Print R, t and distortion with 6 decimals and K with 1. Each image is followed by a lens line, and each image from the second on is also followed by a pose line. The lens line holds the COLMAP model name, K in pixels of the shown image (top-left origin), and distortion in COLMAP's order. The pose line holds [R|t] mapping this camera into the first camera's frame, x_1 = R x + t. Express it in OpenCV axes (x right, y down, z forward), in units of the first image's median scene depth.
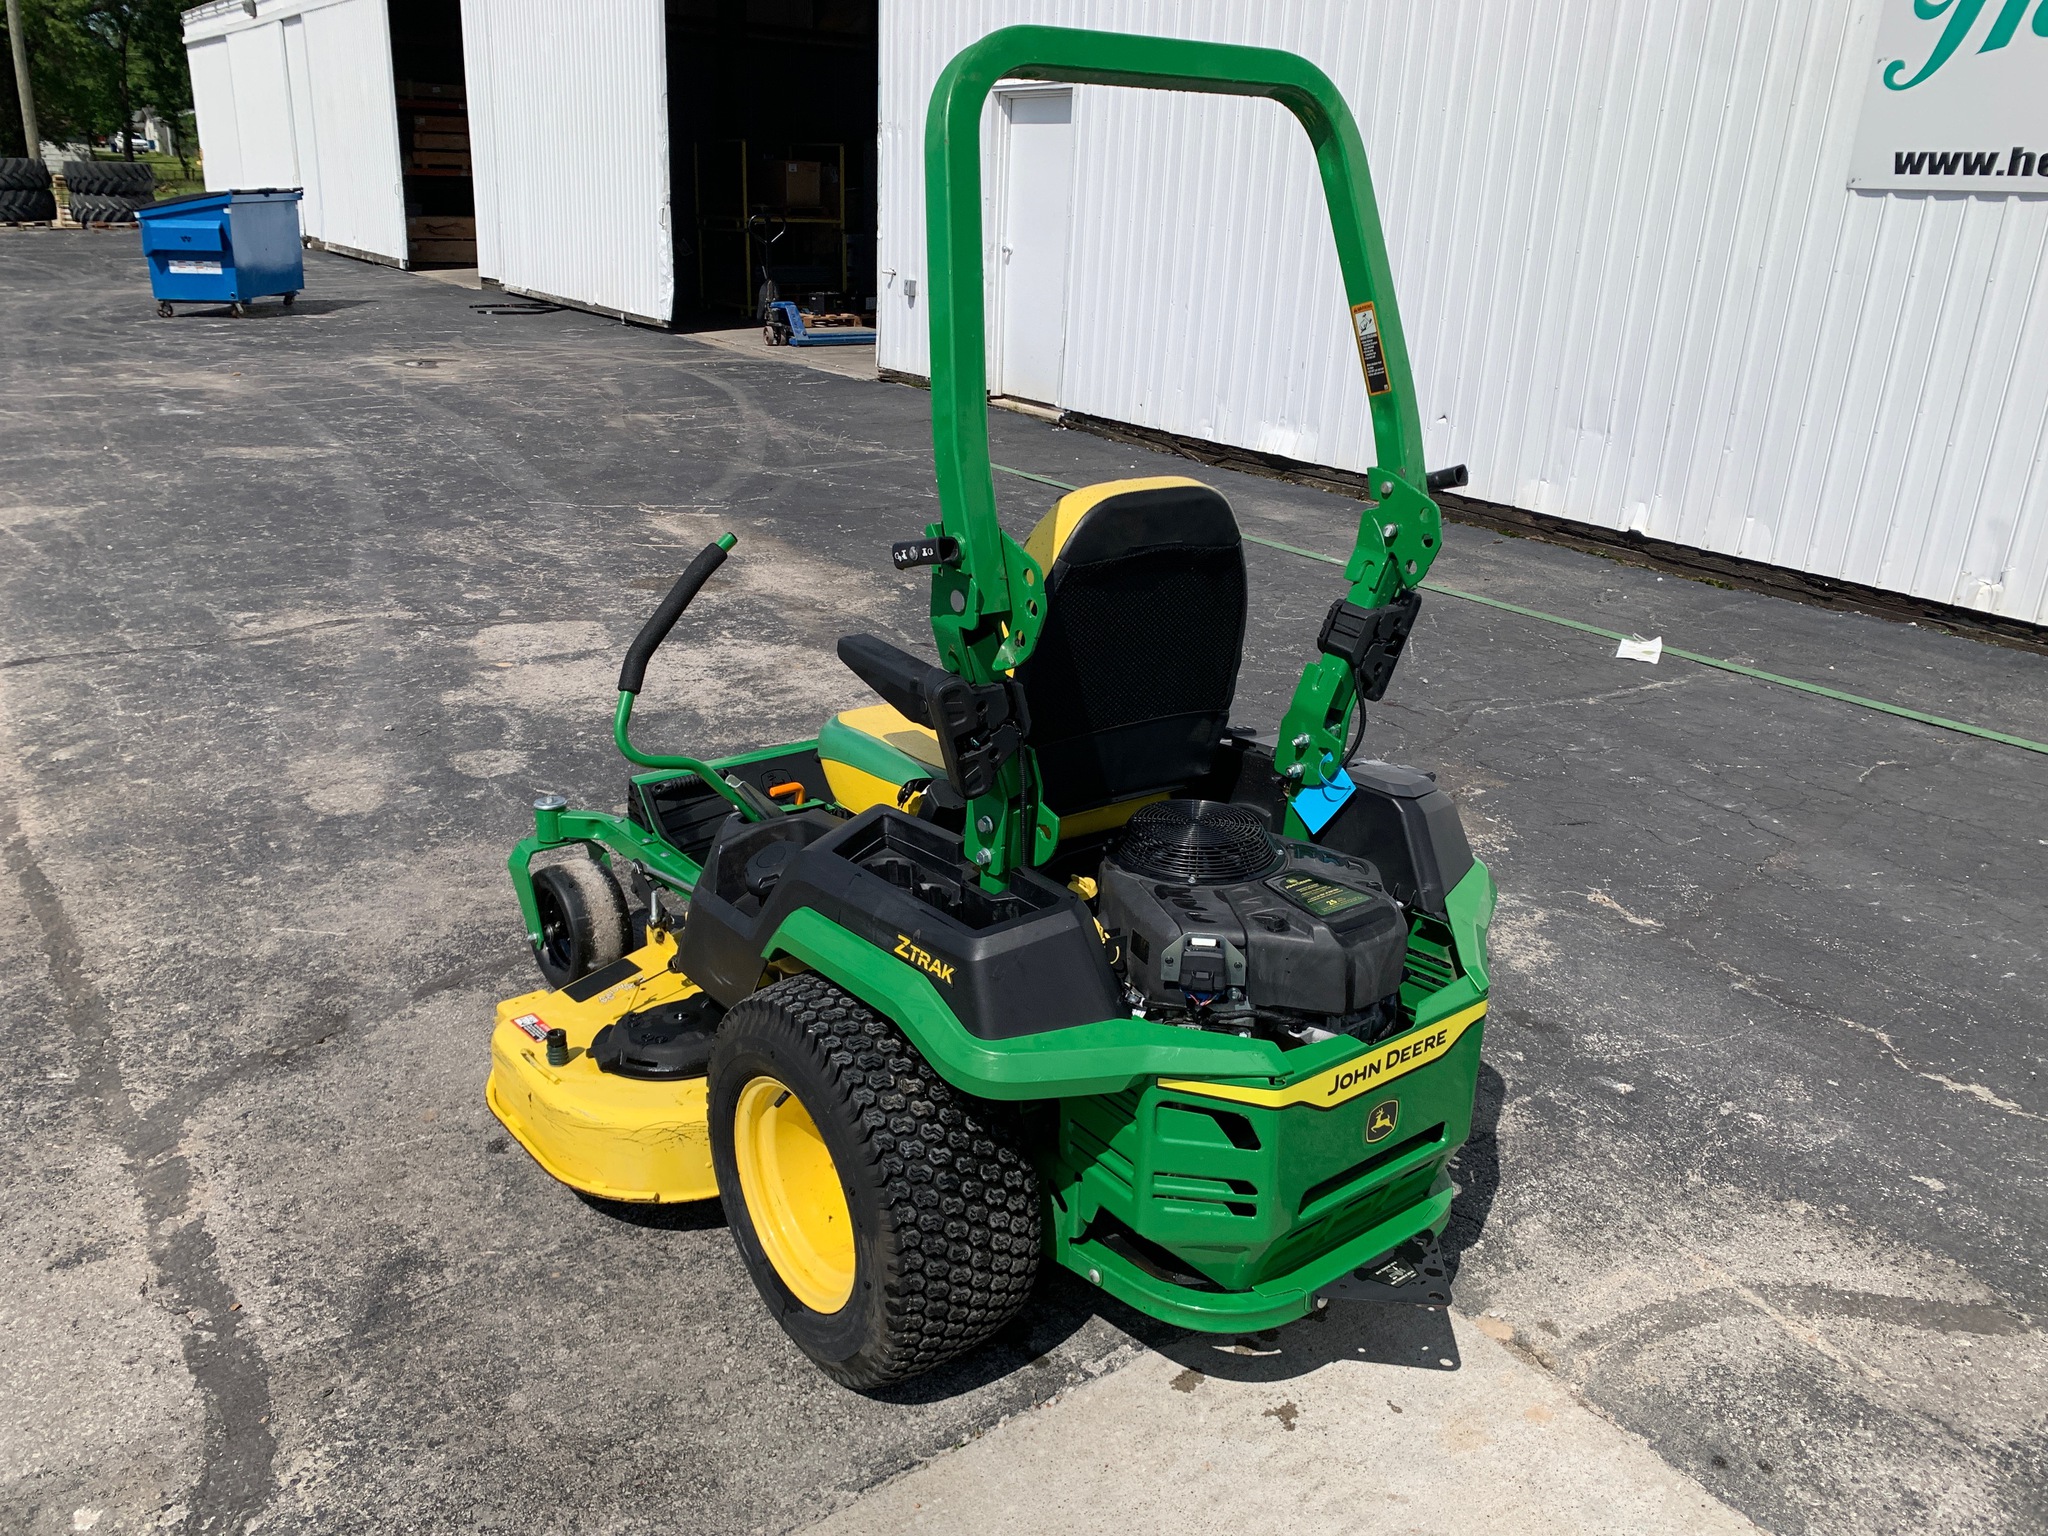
lens RADIAL K [[1570.1, 0, 1007.0], [0, 1570.1, 763.7], [0, 0, 1]] dist [0.017665, -0.008832]
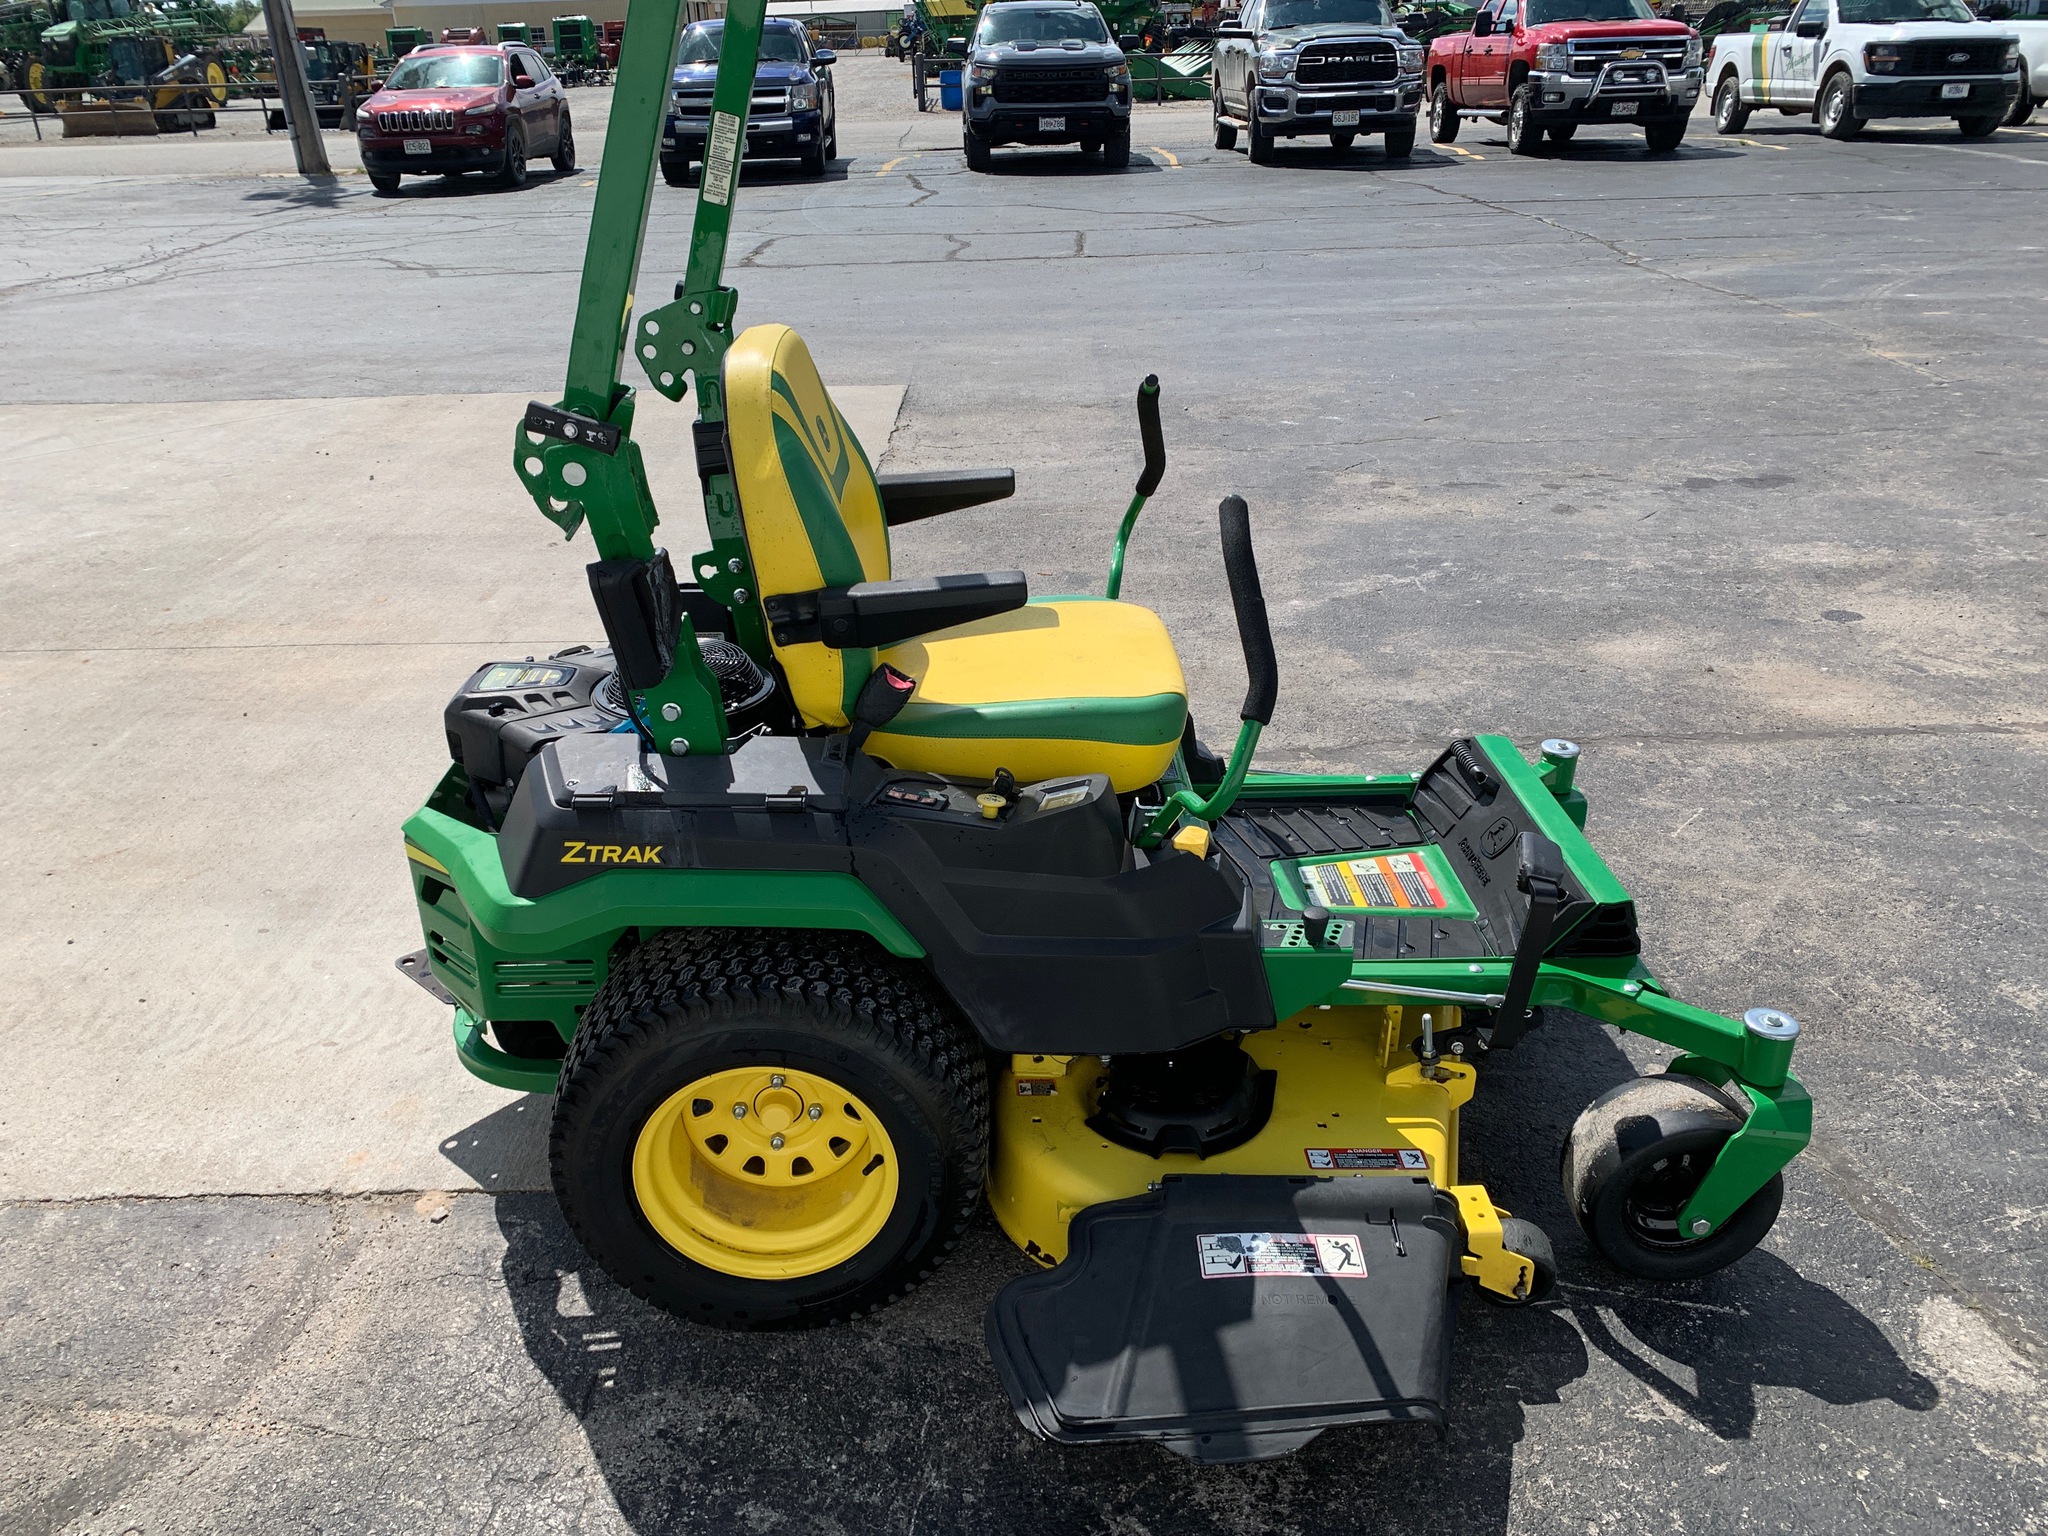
lens RADIAL K [[1534.1, 0, 1013.0], [0, 1534.1, 809.1], [0, 0, 1]] dist [0.015600, -0.007963]
pose [[-0.584344, 0.355632, -0.729430, 0.491739], [-0.269824, 0.762572, 0.587945, -0.346615], [0.765335, 0.540379, -0.349646, 1.018122]]
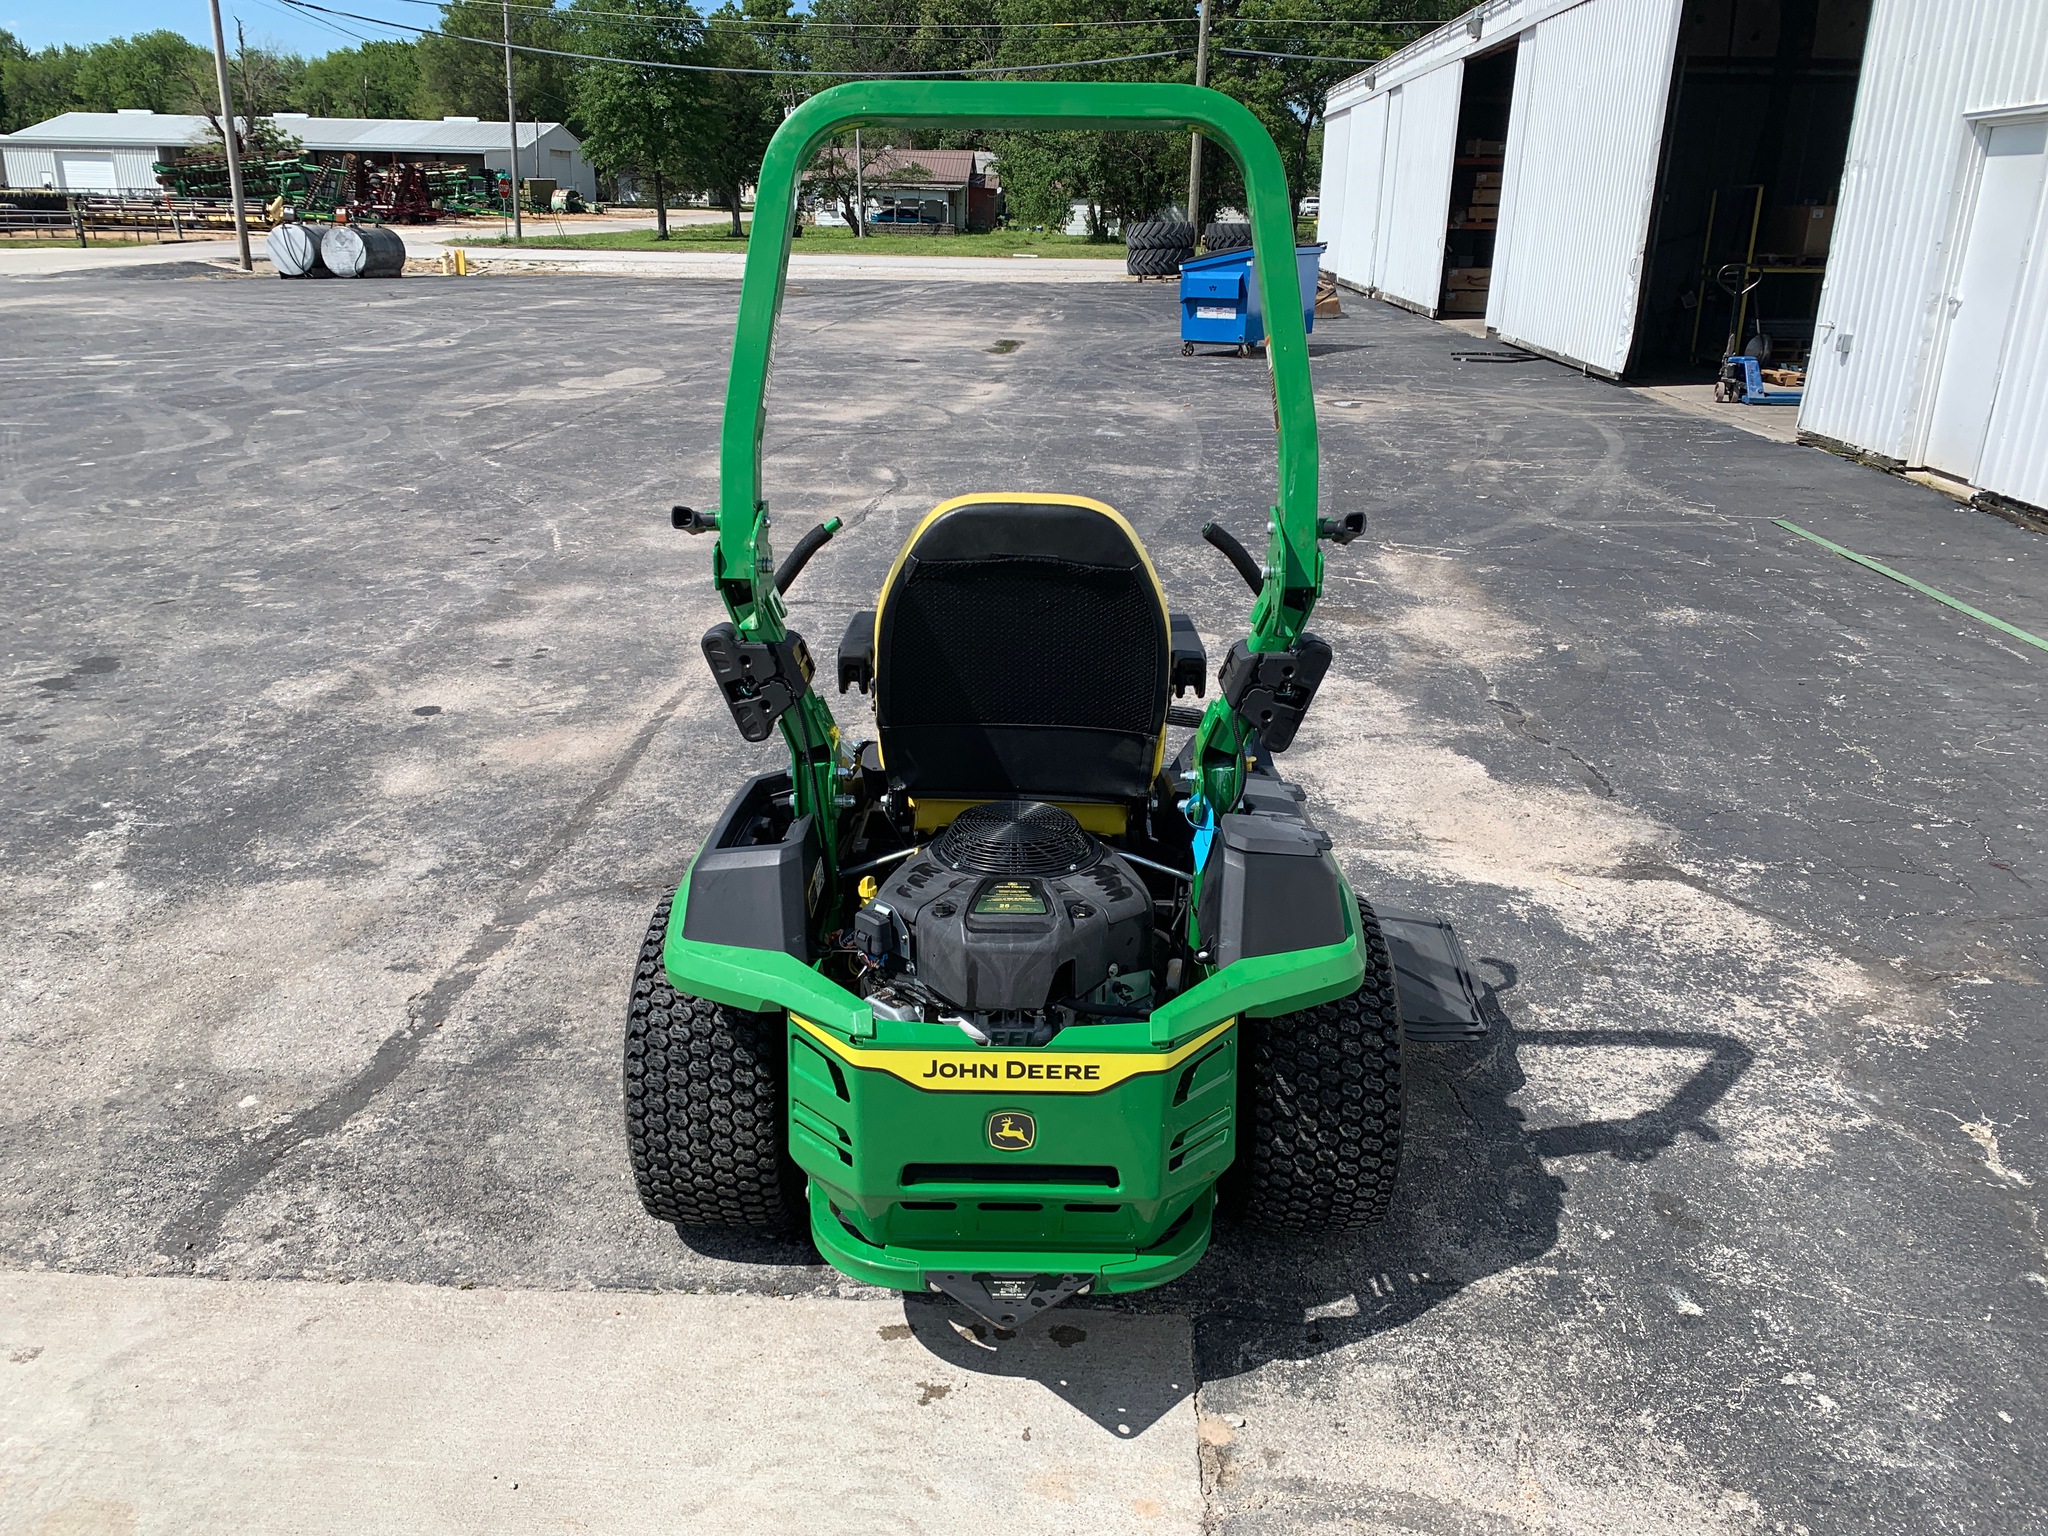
lens RADIAL K [[1578.1, 0, 1017.0], [0, 1578.1, 759.1], [0, 0, 1]] dist [0.018010, -0.008634]
pose [[0.788617, 0.182298, -0.587240, 0.473900], [-0.202782, 0.978717, 0.031505, -0.023154], [0.580485, 0.094236, 0.808800, 0.096796]]
